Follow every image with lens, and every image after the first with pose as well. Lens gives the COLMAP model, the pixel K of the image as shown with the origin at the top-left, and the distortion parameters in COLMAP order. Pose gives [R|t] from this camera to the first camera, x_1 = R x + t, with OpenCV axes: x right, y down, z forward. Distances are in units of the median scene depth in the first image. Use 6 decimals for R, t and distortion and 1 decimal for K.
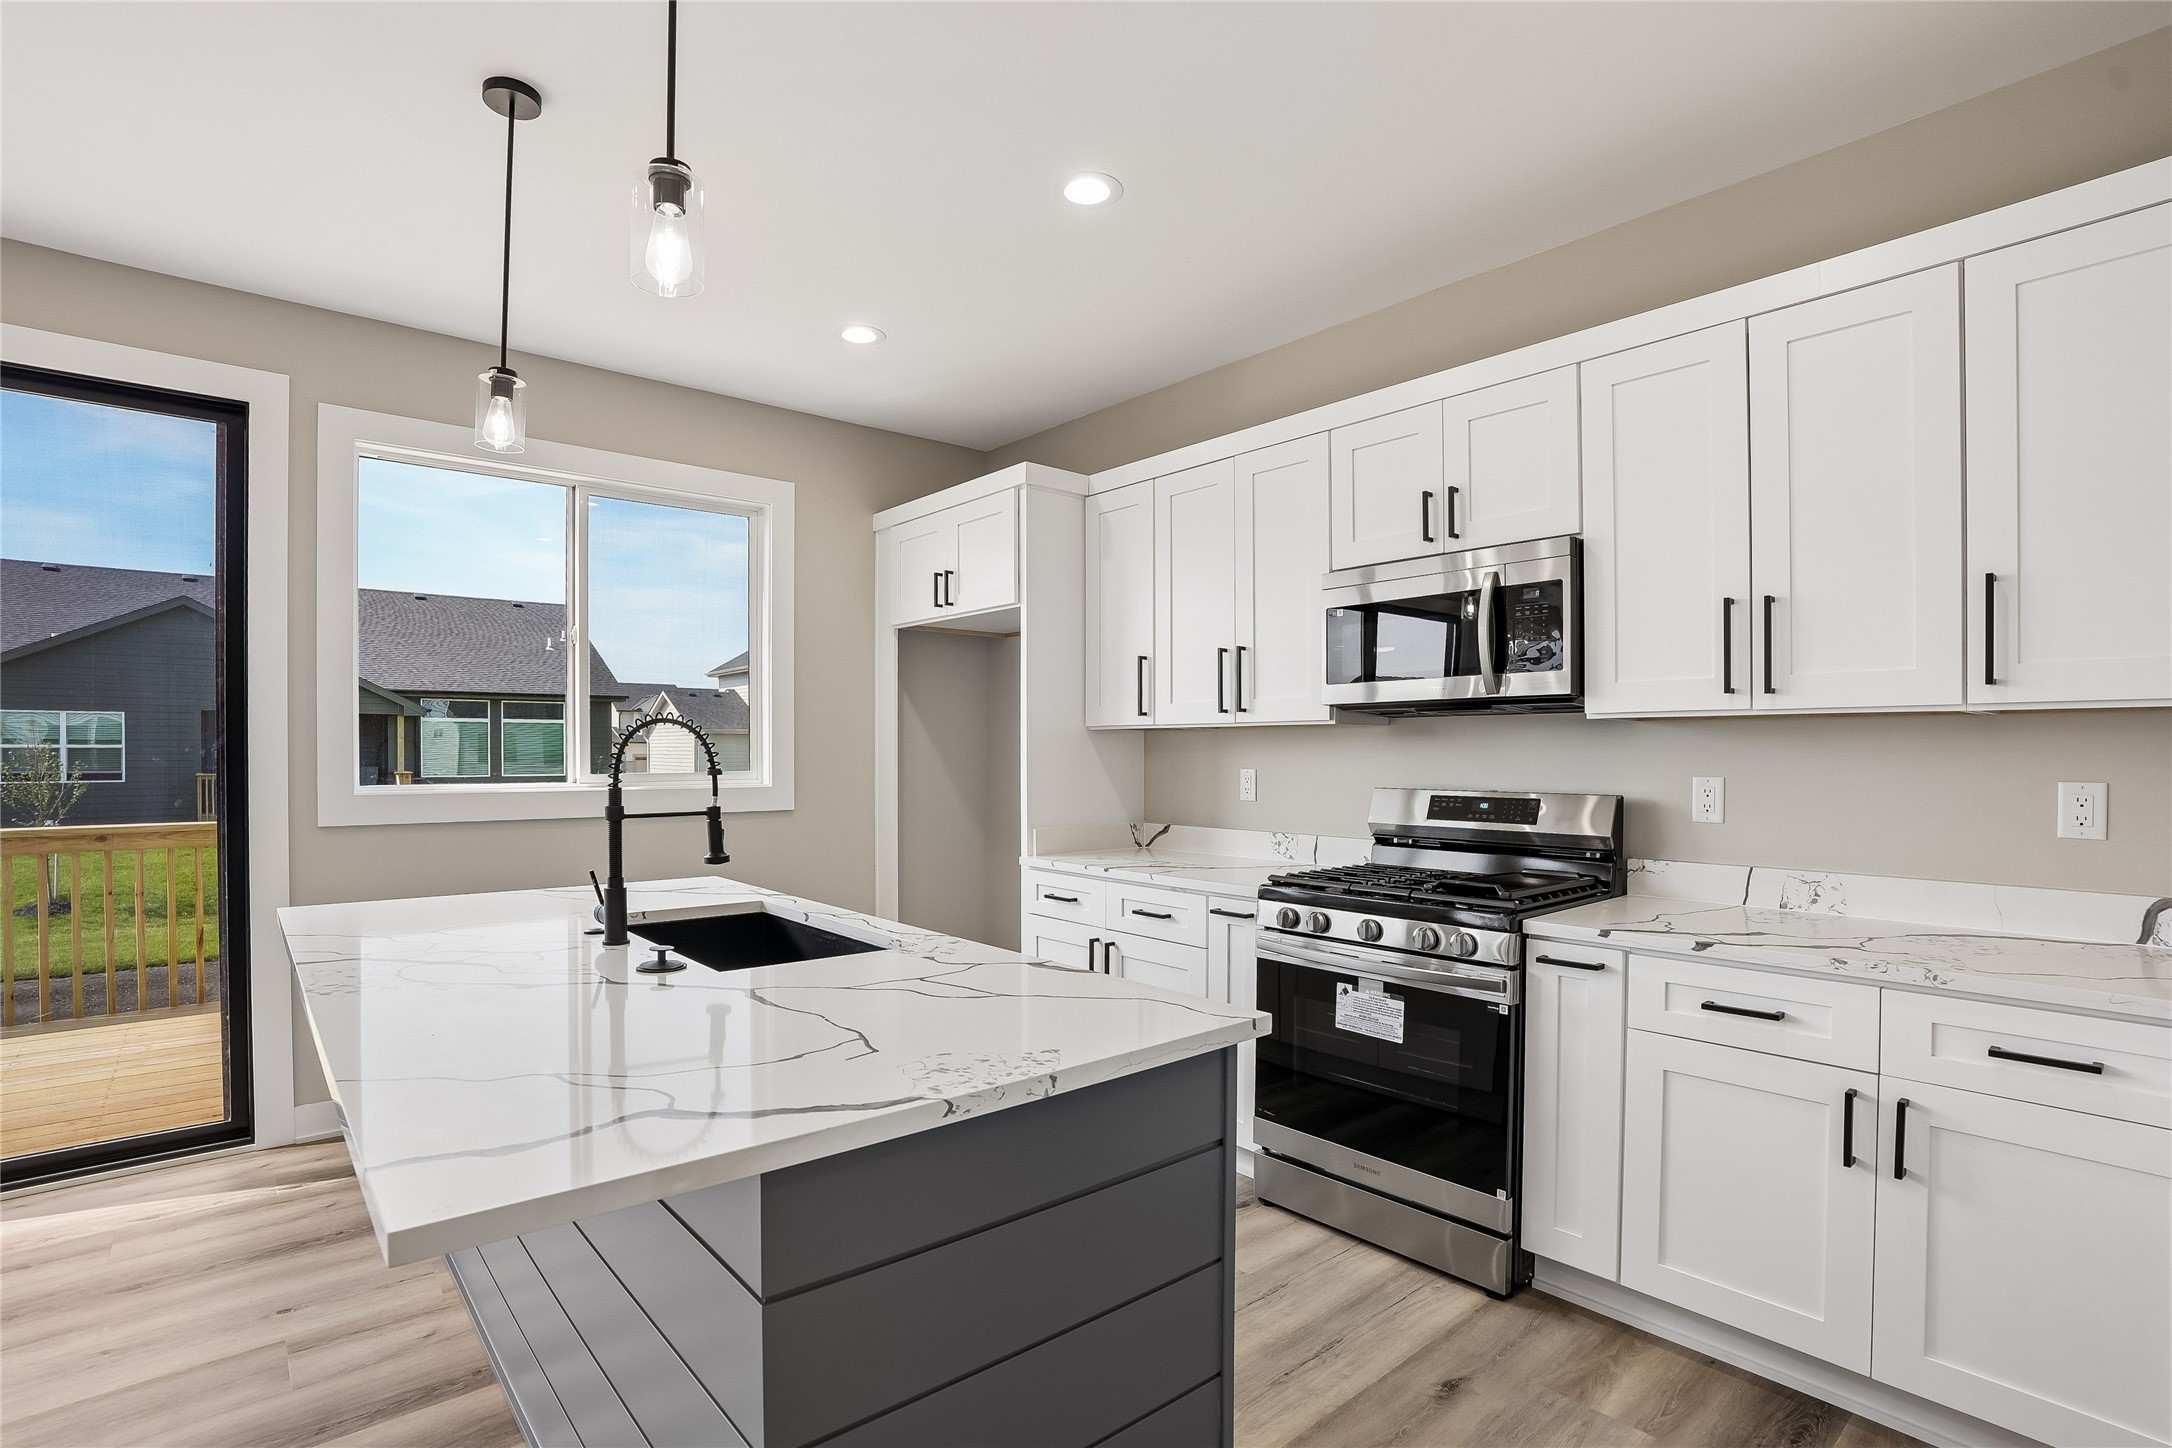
lens RADIAL K [[1015.3, 0, 1083.5], [0, 1015.3, 764.3], [0, 0, 1]] dist [-0.059618, 0.016201]
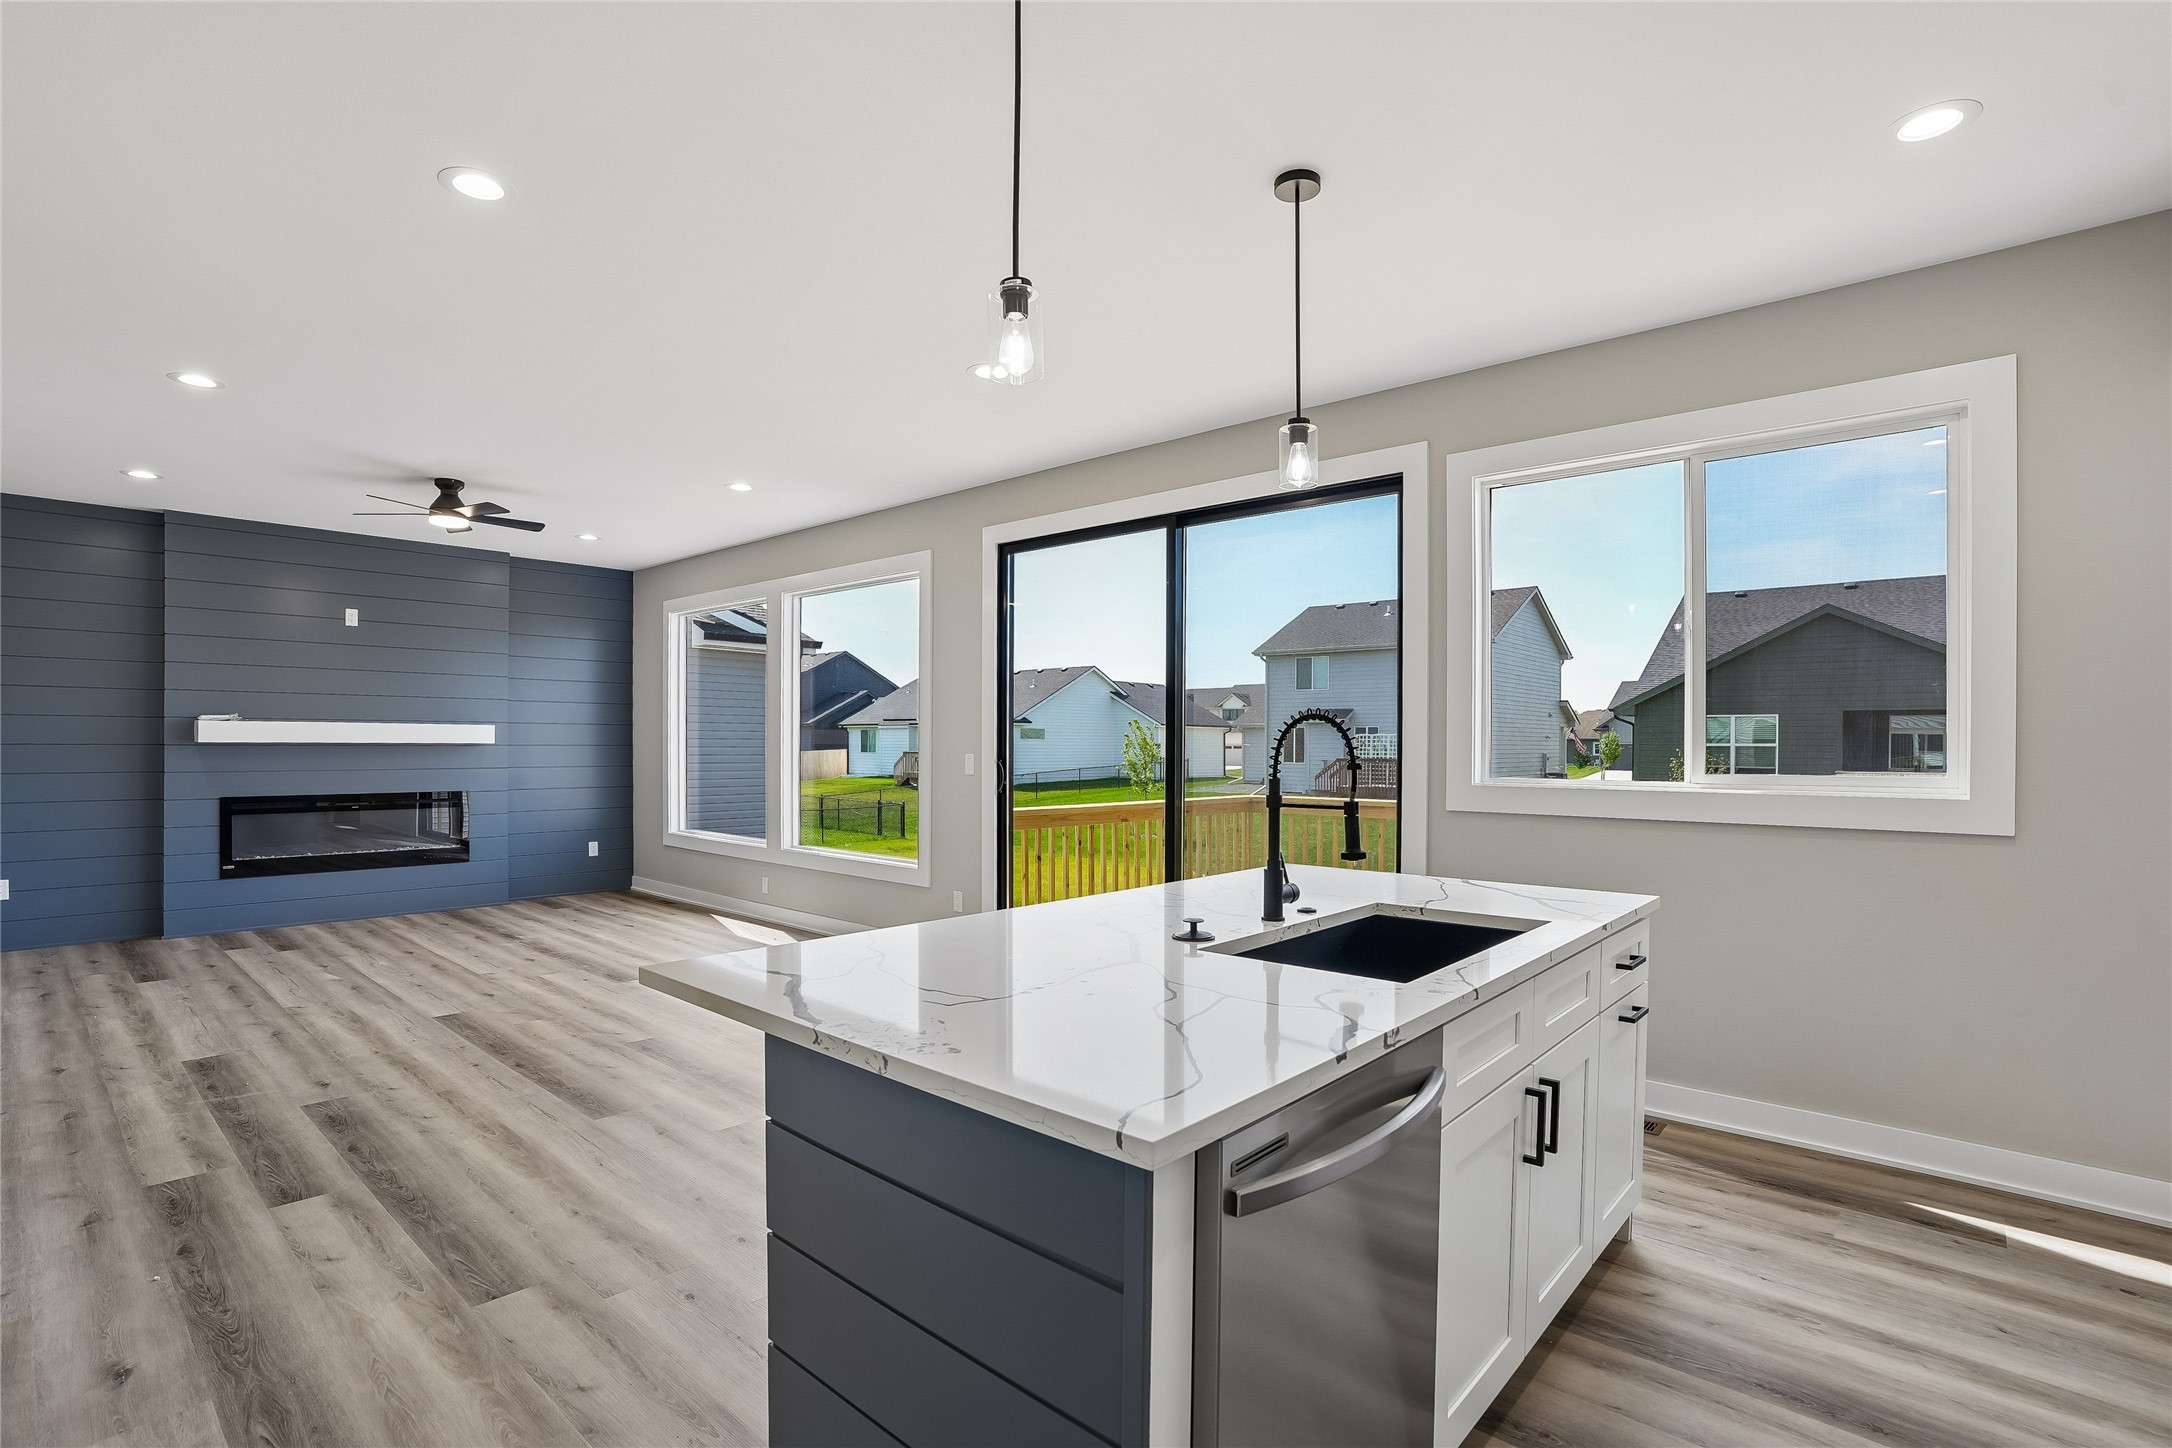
lens RADIAL K [[1021.0, 0, 1084.3], [0, 1021.0, 757.9], [0, 0, 1]] dist [-0.062016, 0.022727]
pose [[0.127953, 0.011149, -0.991718, 0.471483], [-0.016787, 0.999818, 0.009074, -0.003915], [0.991638, 0.015486, 0.128117, 0.495396]]
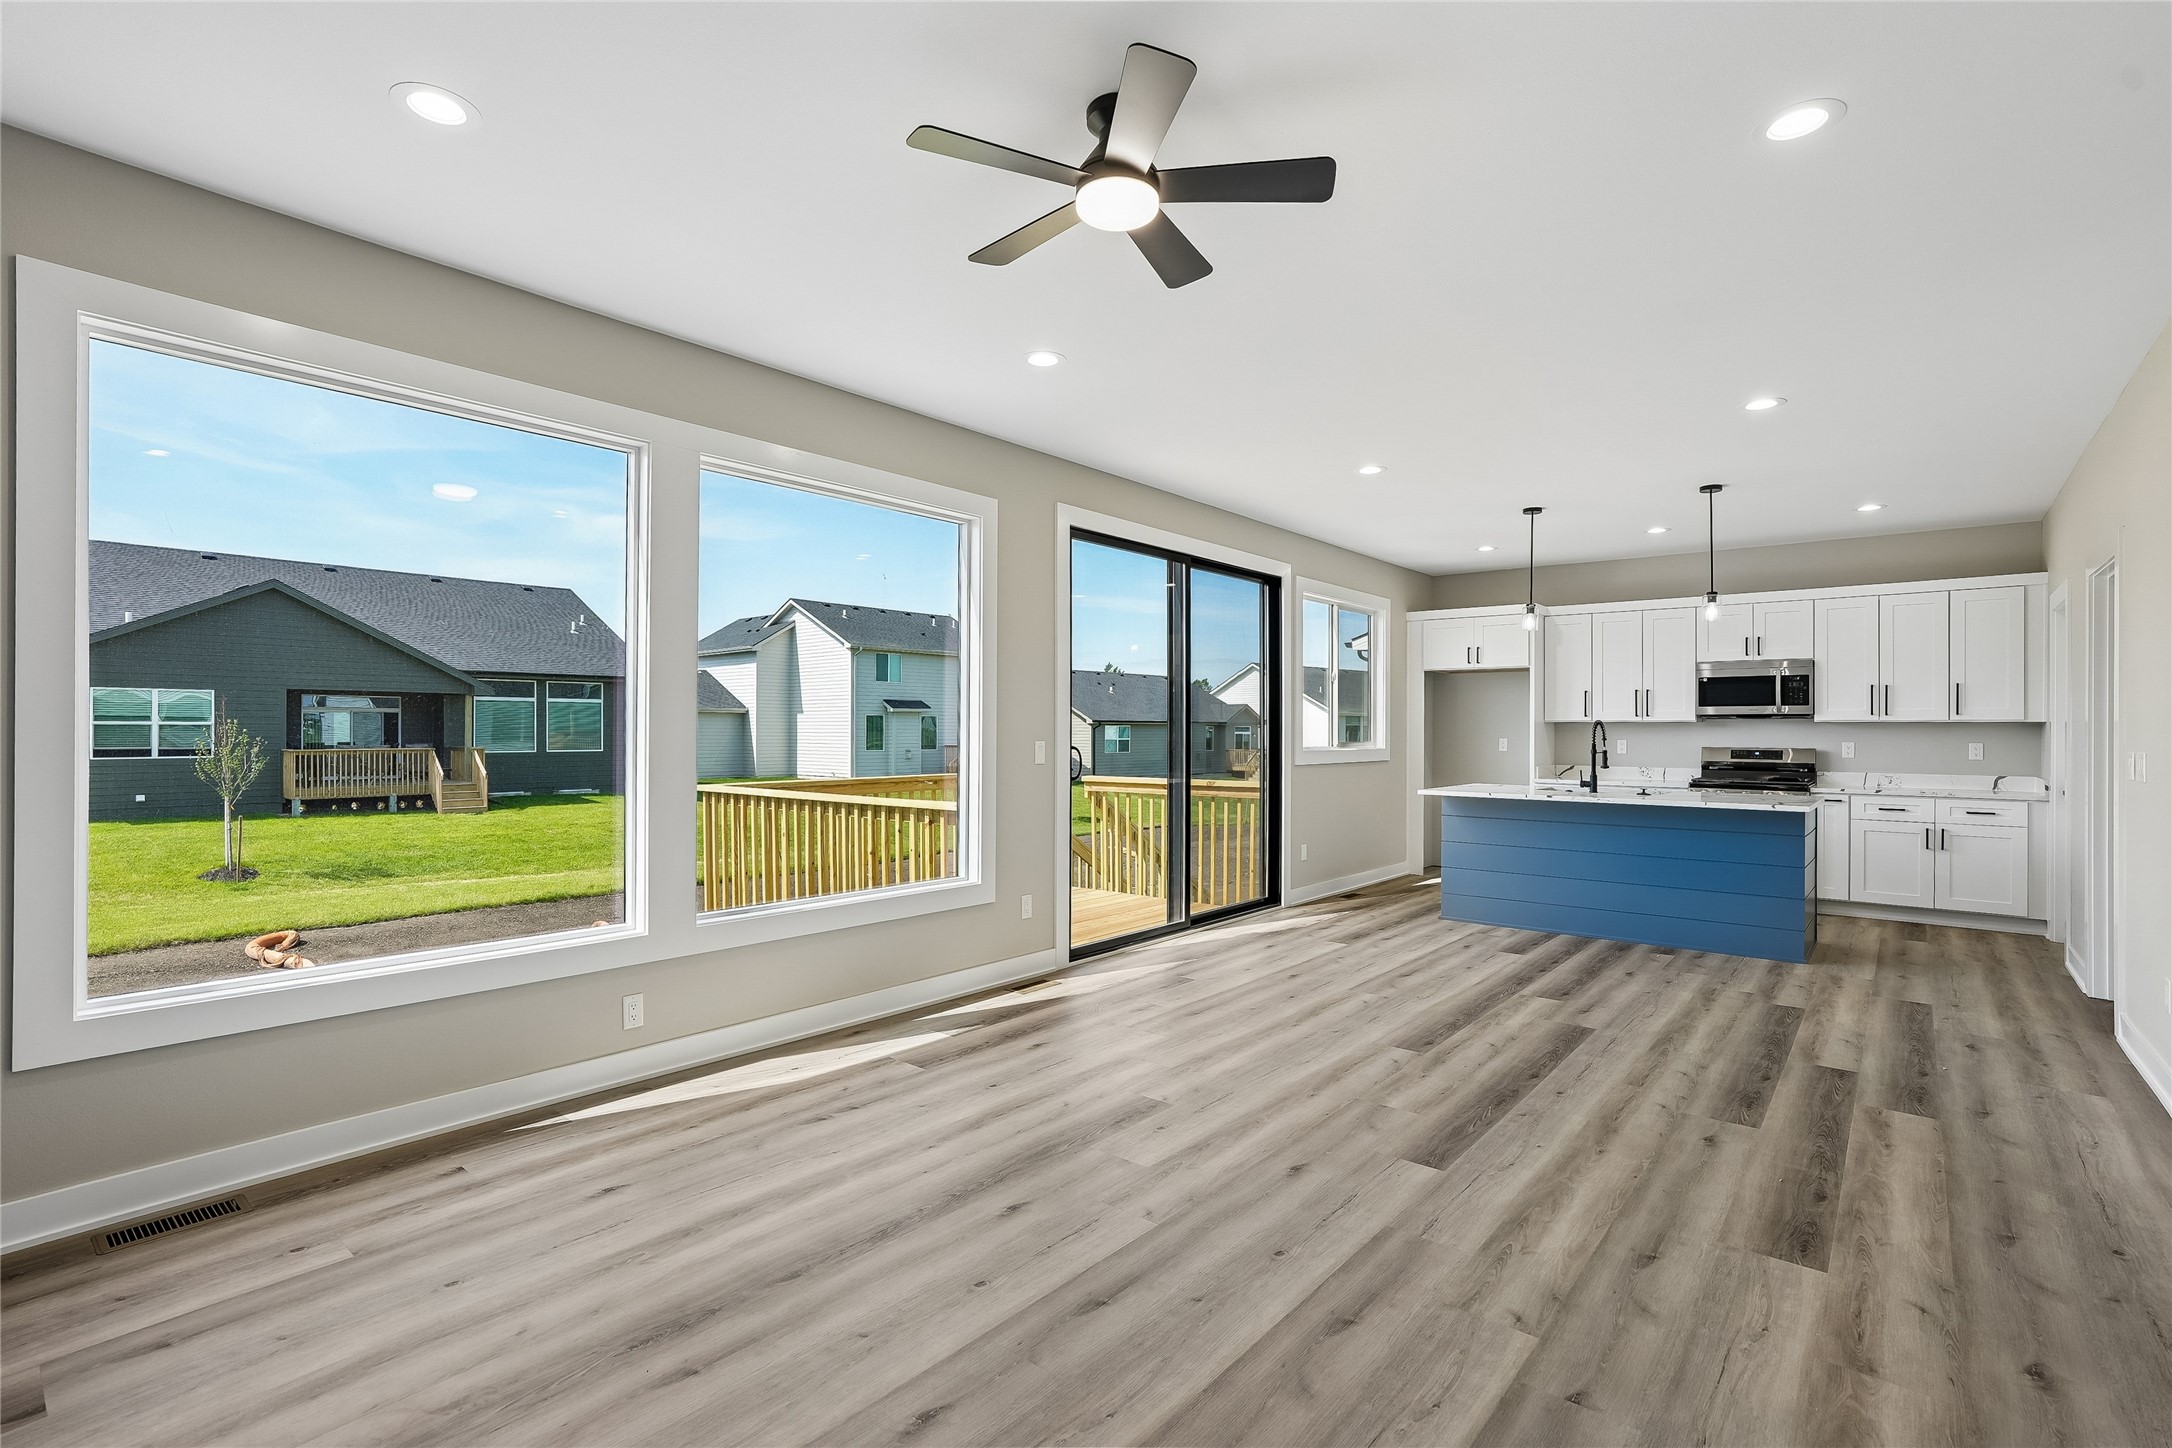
lens RADIAL K [[991.8, 0, 1086.0], [0, 991.8, 724.0], [0, 0, 1]] dist [-0.042021, 0.021724]
pose [[0.988089, 0.002993, 0.153857, -1.997563], [-0.000206, 0.999836, -0.018126, 0.012131], [-0.153886, 0.017878, 0.987927, -1.457457]]
